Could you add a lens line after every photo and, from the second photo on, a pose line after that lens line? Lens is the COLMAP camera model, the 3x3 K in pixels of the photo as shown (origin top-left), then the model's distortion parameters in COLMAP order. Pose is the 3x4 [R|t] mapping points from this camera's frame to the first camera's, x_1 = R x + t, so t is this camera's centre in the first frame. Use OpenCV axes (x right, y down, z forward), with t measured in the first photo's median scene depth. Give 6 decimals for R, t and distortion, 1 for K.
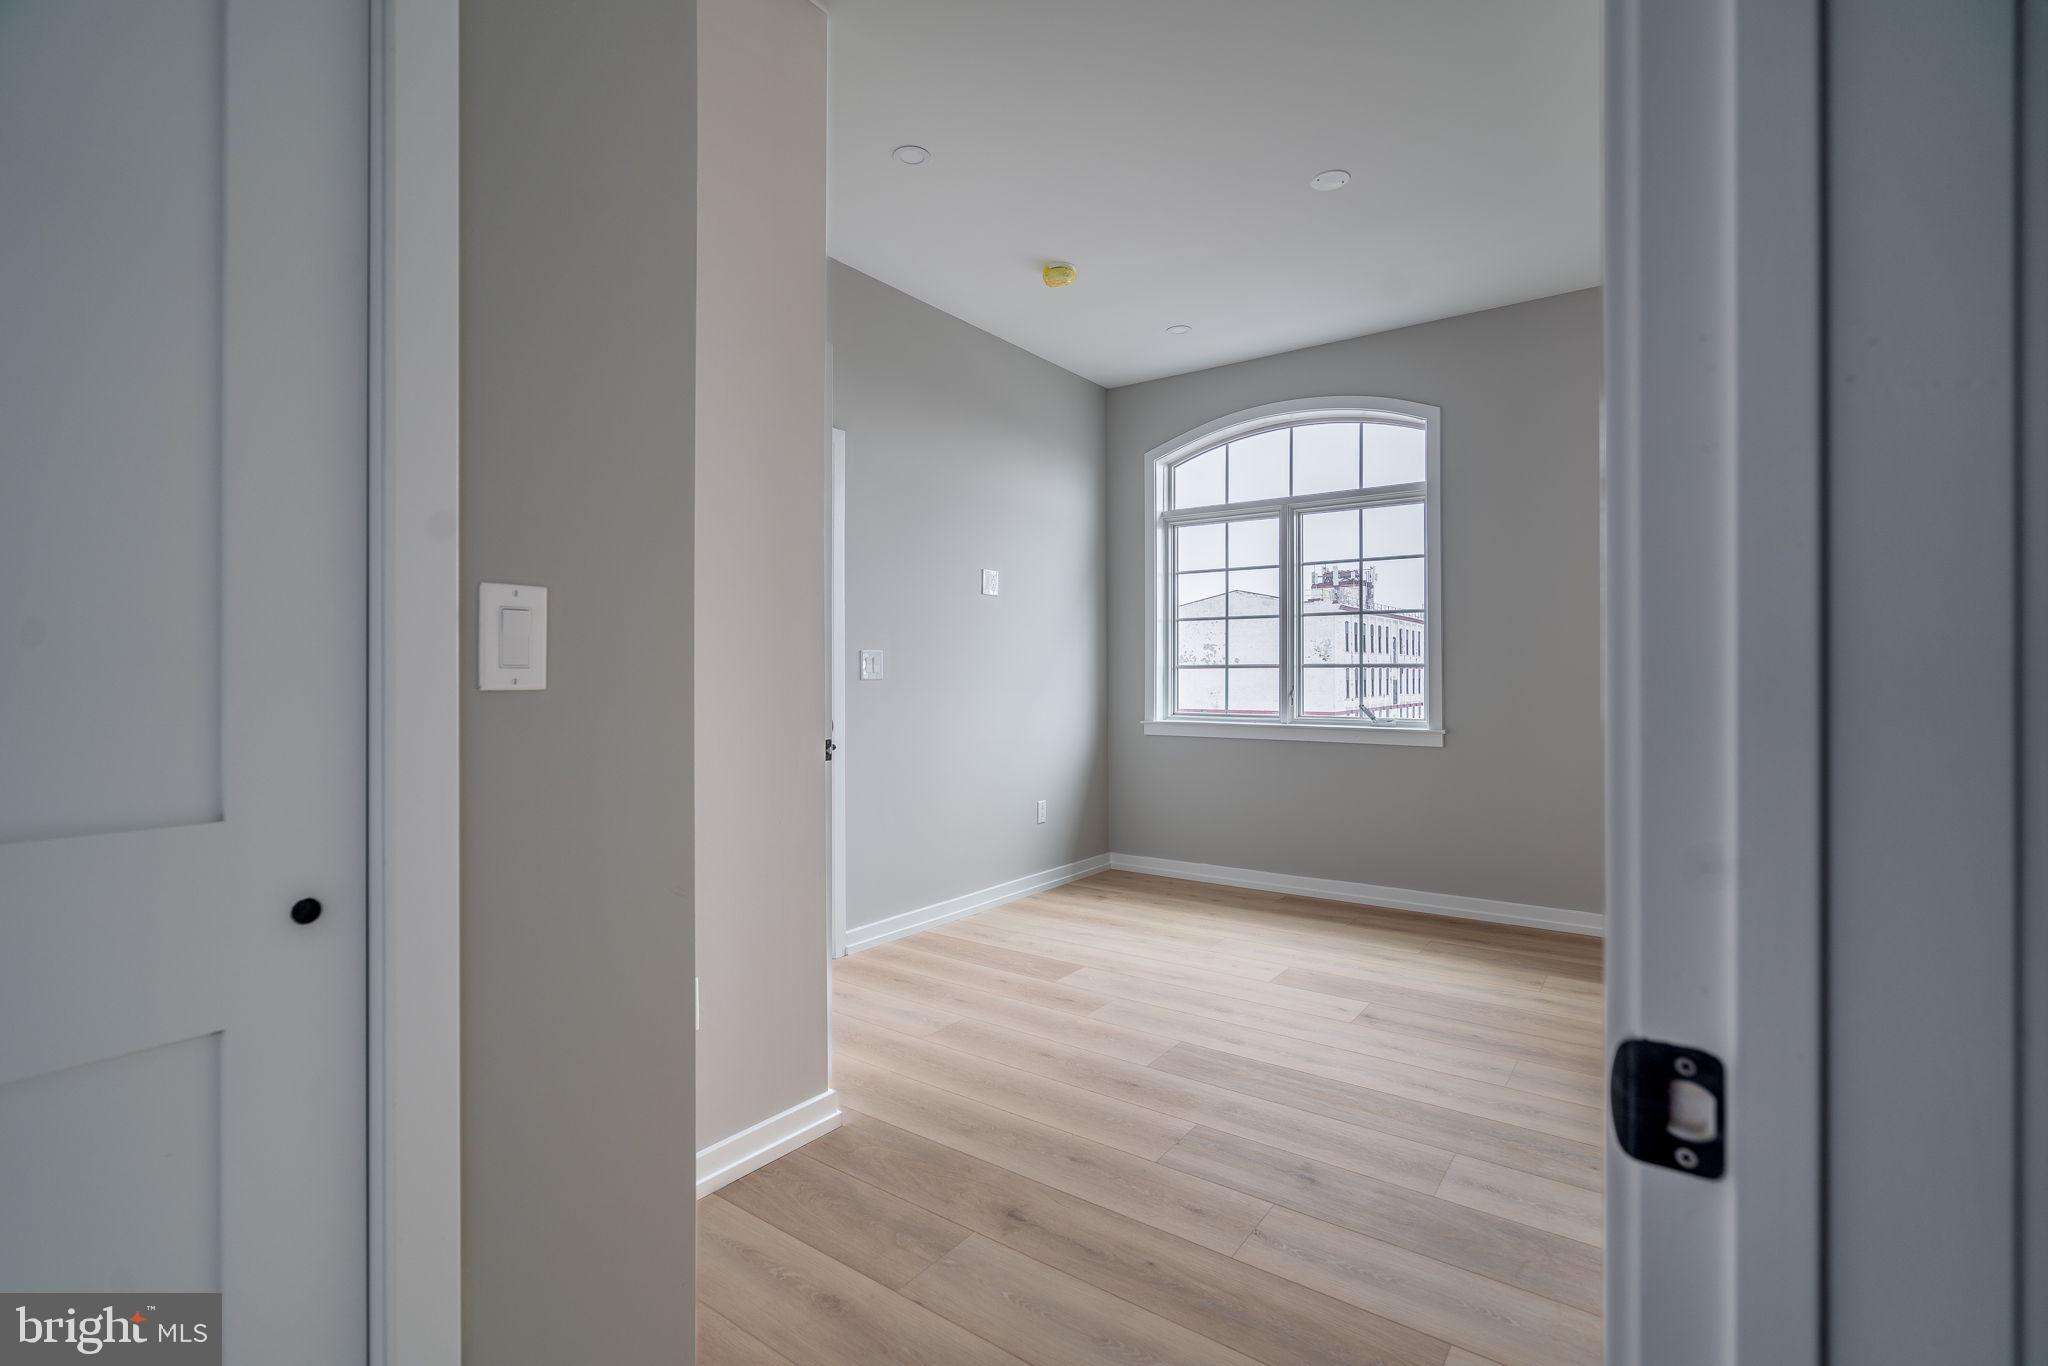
lens RADIAL K [[932.3, 0, 1020.1], [0, 932.3, 676.4], [0, 0, 1]] dist [-0.002406, 0.000272]
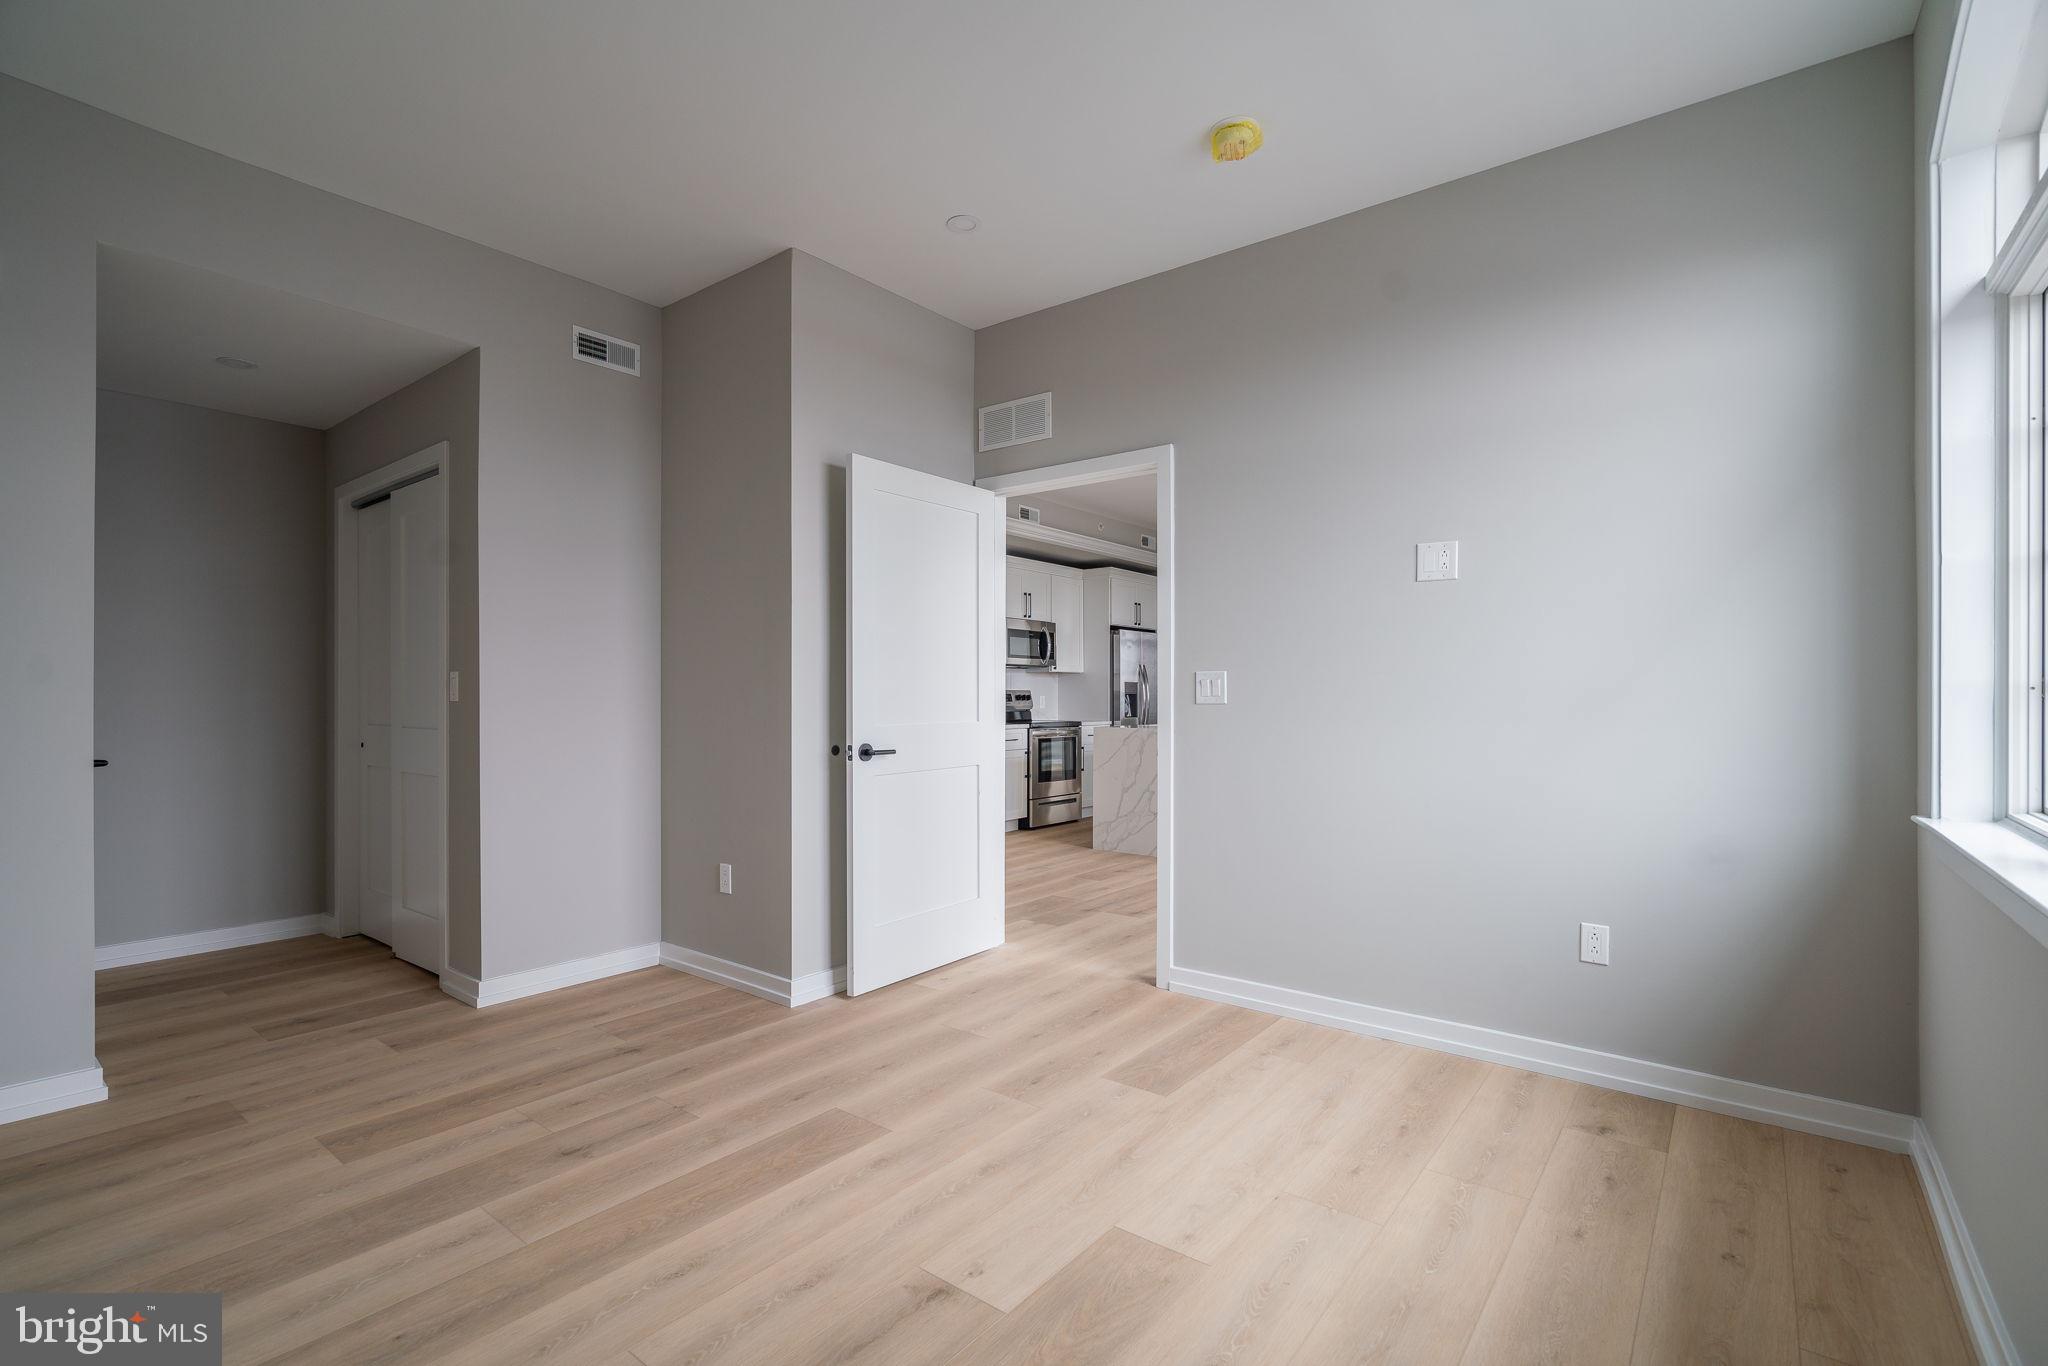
lens RADIAL K [[932.3, 0, 1020.1], [0, 932.3, 676.4], [0, 0, 1]] dist [-0.002406, 0.000272]
pose [[-0.039823, -0.019021, -0.999026, 1.050306], [0.000045, 0.999819, -0.019038, -0.008577], [0.999207, -0.000803, -0.039815, 1.175520]]
